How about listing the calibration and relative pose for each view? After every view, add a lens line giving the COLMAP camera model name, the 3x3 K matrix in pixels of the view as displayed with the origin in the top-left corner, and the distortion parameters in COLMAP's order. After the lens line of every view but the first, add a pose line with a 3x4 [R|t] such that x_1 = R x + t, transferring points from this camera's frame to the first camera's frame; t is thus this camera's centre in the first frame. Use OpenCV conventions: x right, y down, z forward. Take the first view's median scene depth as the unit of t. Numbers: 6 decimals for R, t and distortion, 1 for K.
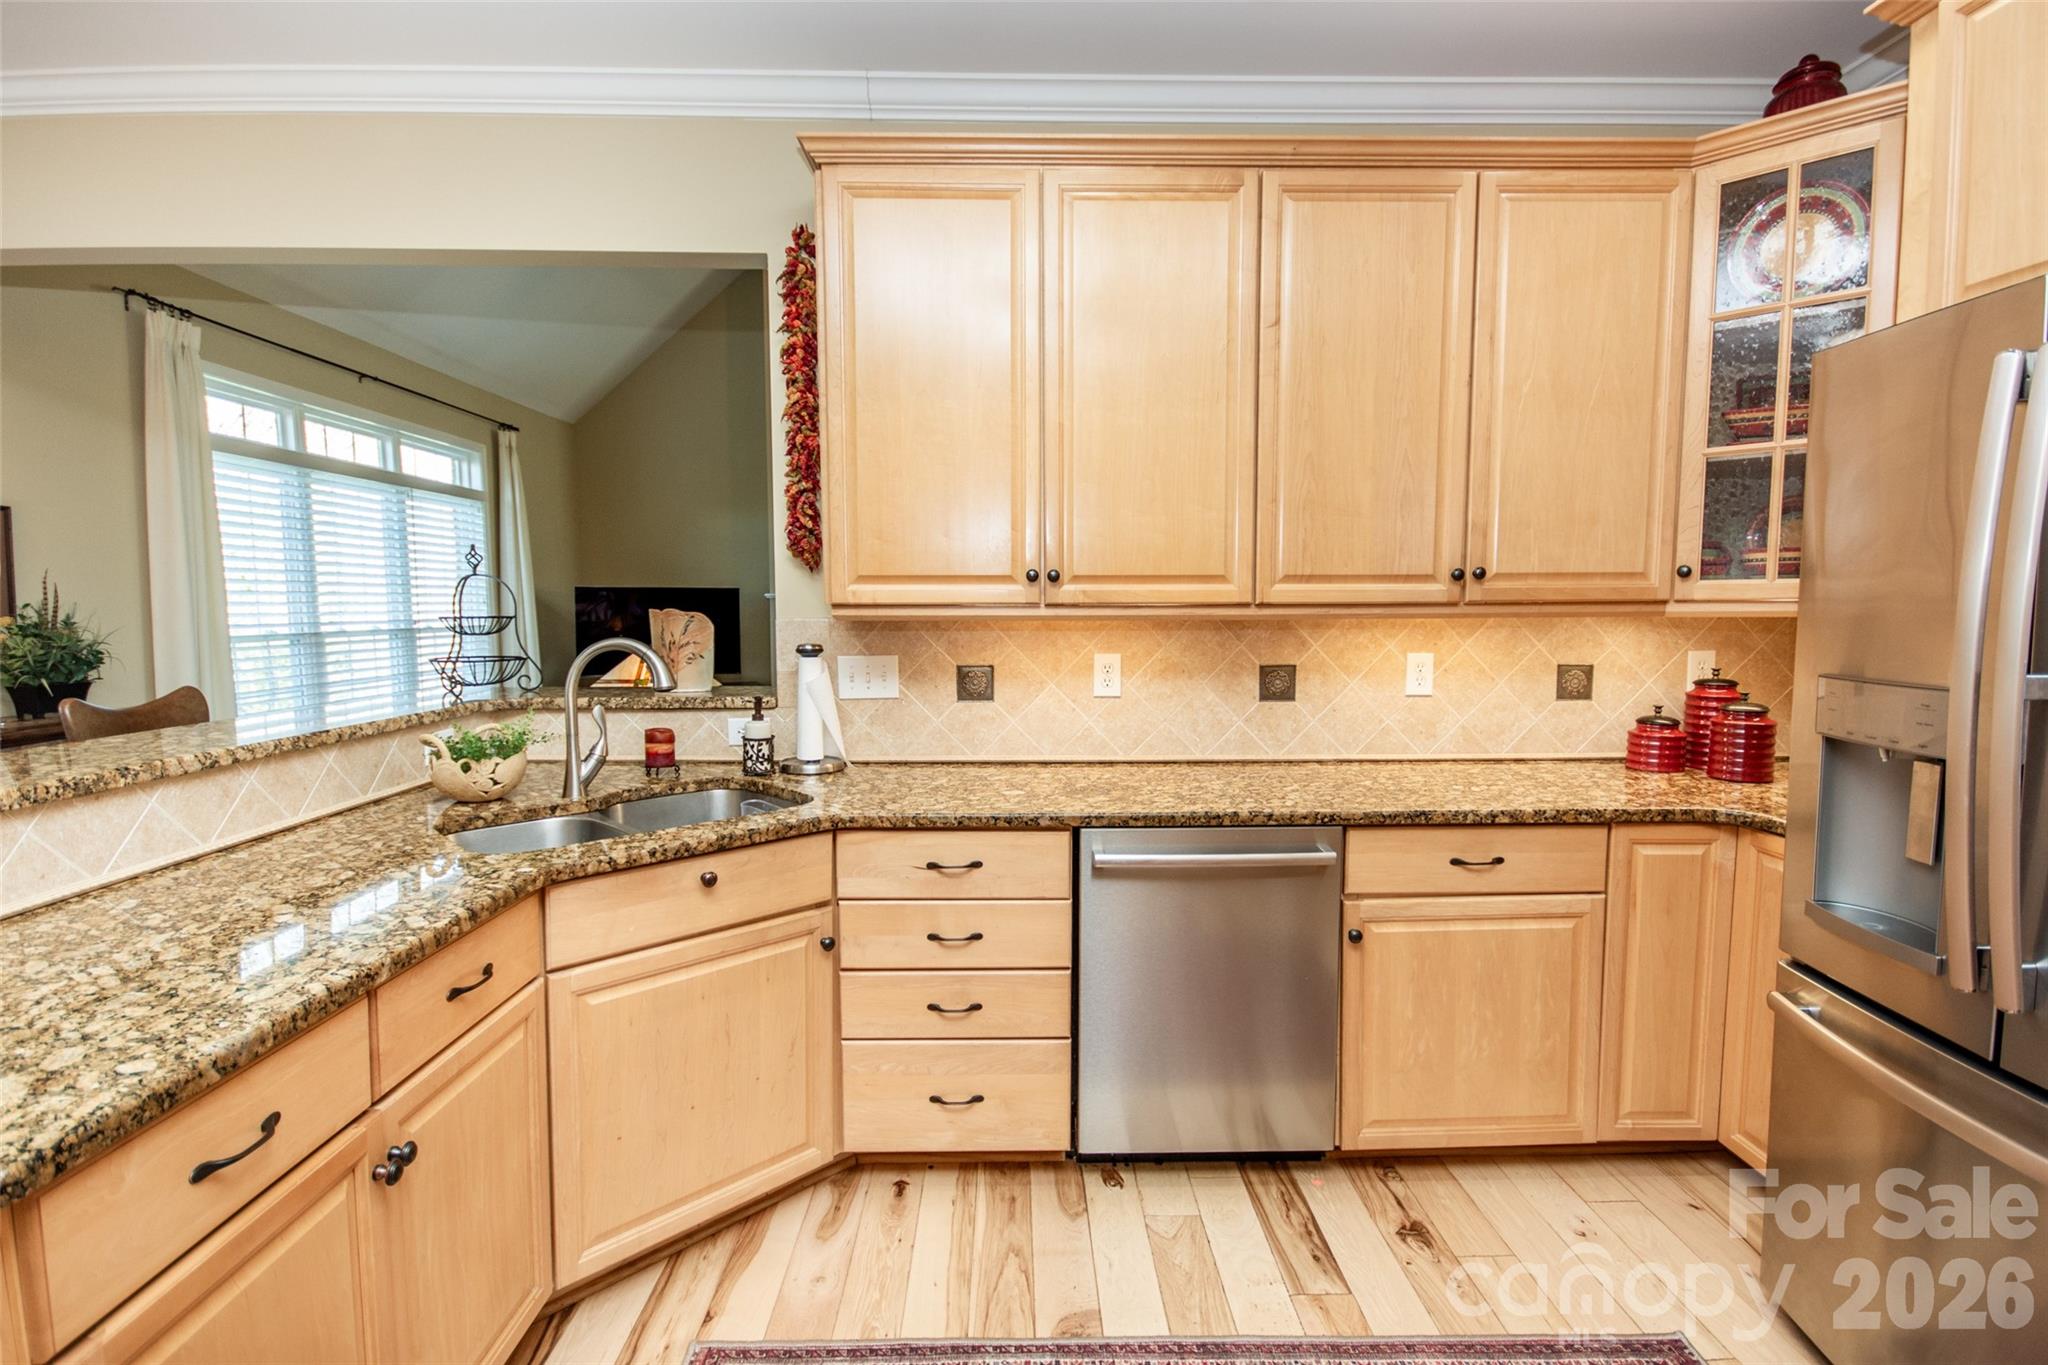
lens RADIAL K [[1006.1, 0, 1025.3], [0, 1006.1, 672.1], [0, 0, 1]] dist [0.000700, -0.000029]
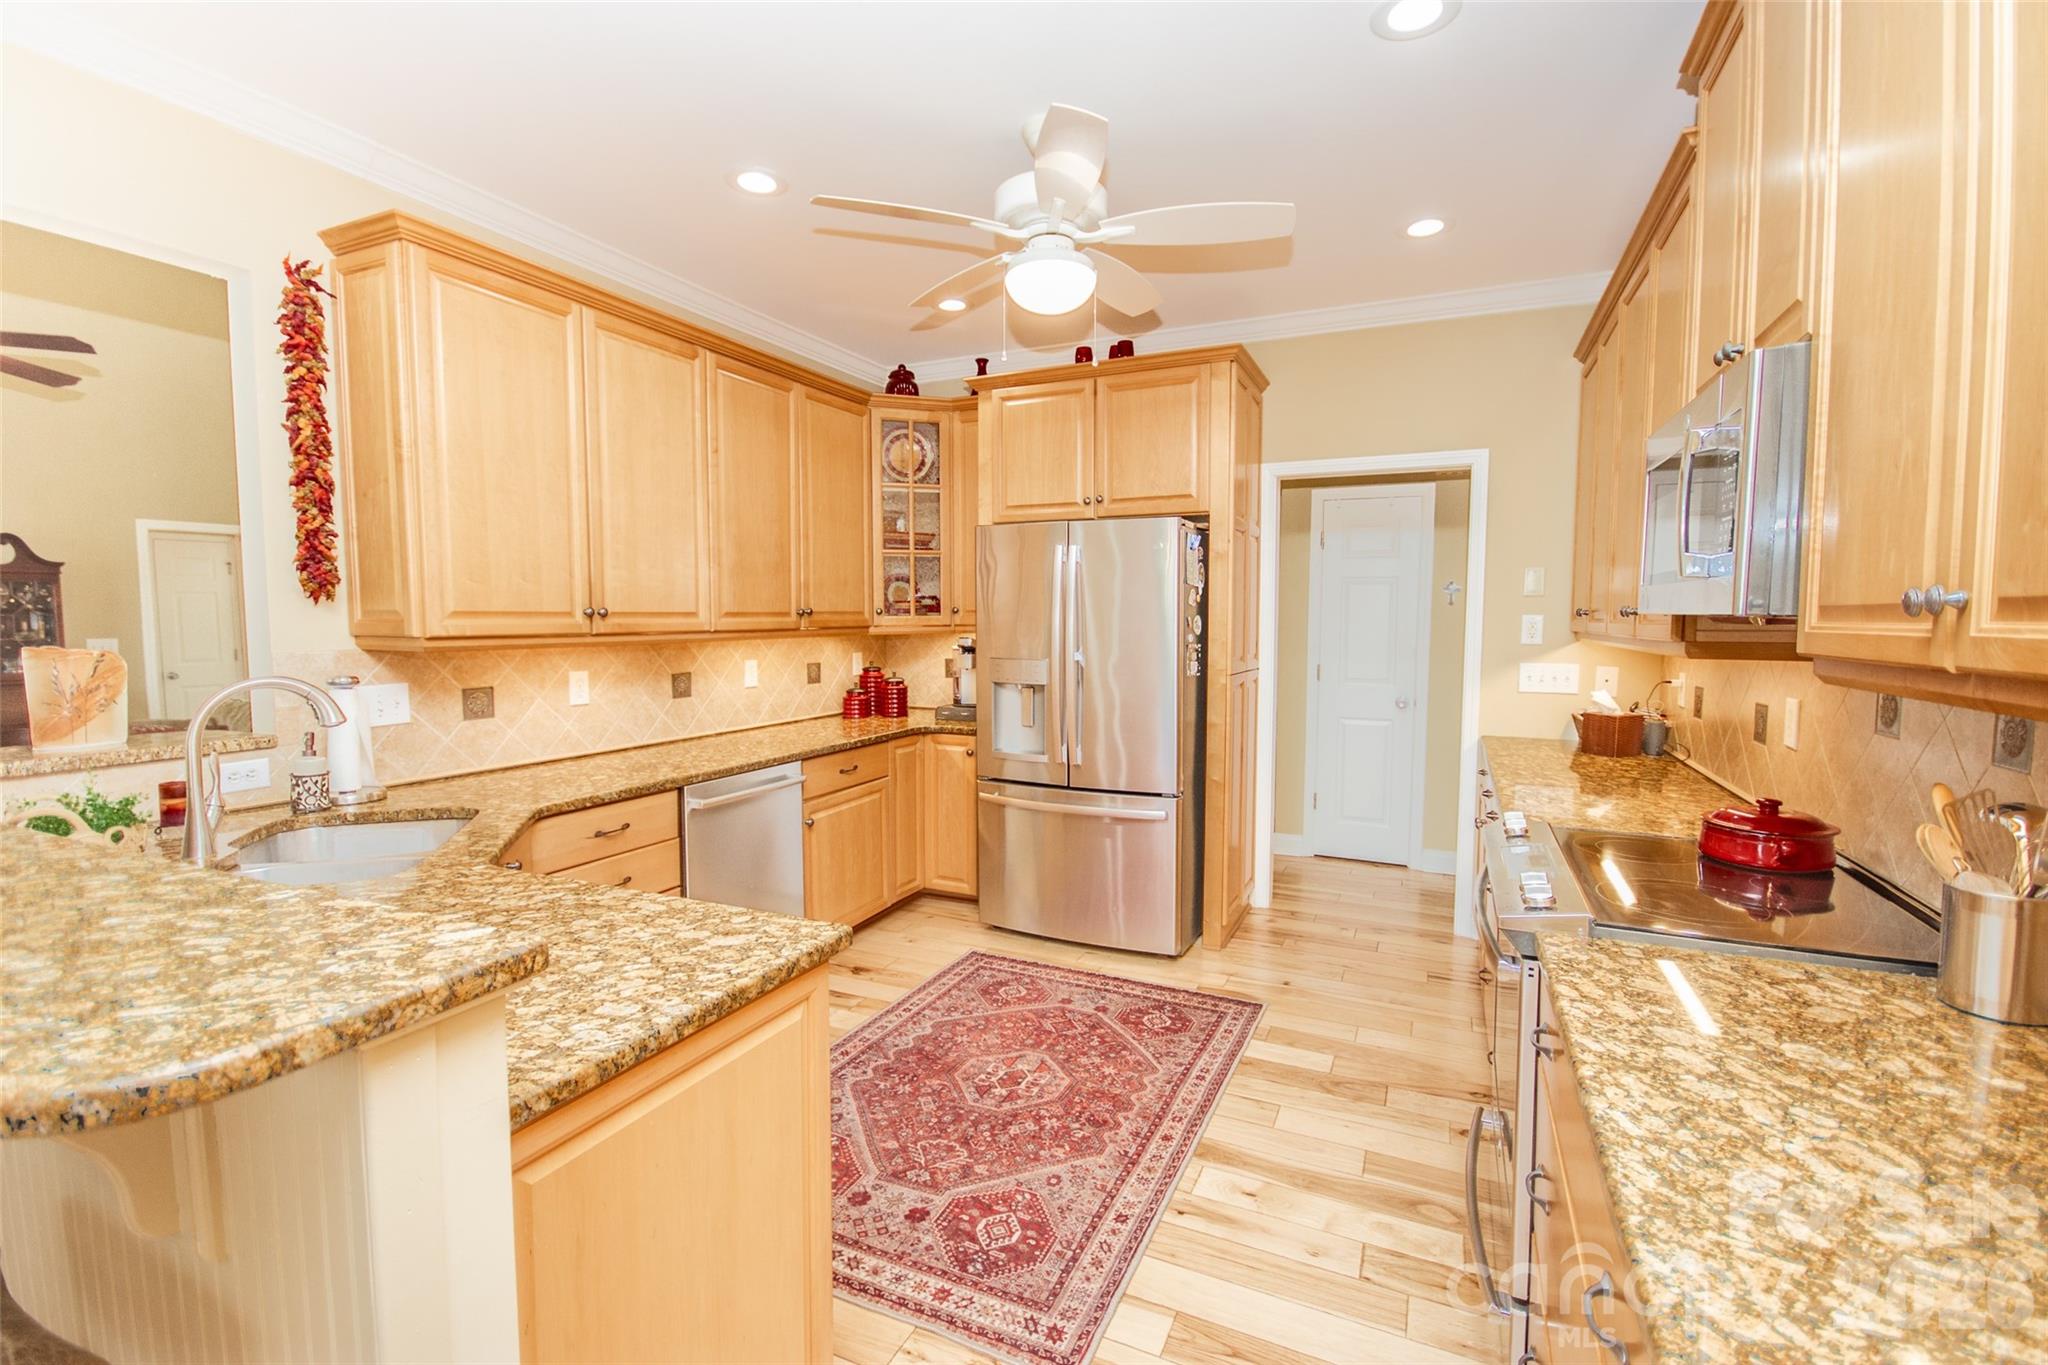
lens RADIAL K [[917.6, 0, 1018.5], [0, 917.6, 678.7], [0, 0, 1]] dist [-0.001036, -0.000082]
pose [[0.439729, -0.059818, 0.896136, -0.724630], [0.078285, 0.996535, 0.028105, 0.002059], [-0.894712, 0.057795, 0.442888, -0.020953]]
